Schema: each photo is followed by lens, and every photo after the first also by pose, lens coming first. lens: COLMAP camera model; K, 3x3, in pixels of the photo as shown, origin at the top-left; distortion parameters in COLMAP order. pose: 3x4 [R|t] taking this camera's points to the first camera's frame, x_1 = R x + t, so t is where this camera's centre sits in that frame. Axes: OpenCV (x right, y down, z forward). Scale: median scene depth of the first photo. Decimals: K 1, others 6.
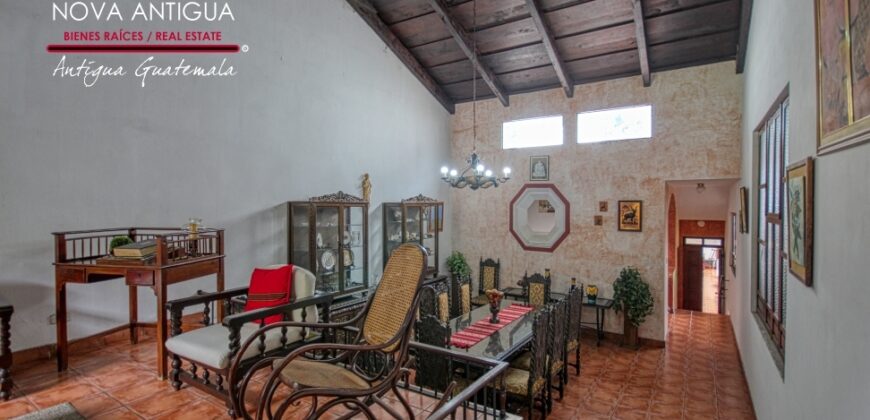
lens RADIAL K [[399.0, 0, 437.5], [0, 399.0, 209.2], [0, 0, 1]] dist [0.000388, -0.003806]
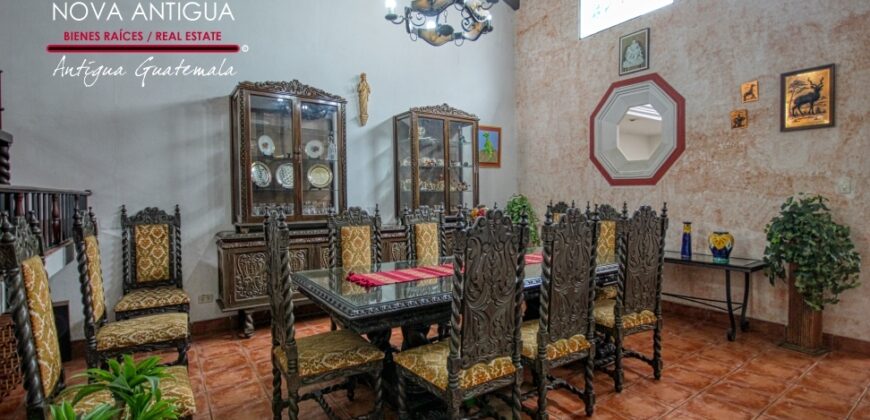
lens RADIAL K [[399.0, 0, 433.8], [0, 399.0, 203.3], [0, 0, 1]] dist [0.000388, -0.003806]
pose [[0.930816, 0.002704, -0.365478, 0.213195], [0.002542, 0.999901, 0.013871, 0.139857], [0.365480, -0.013840, 0.930716, 0.328100]]
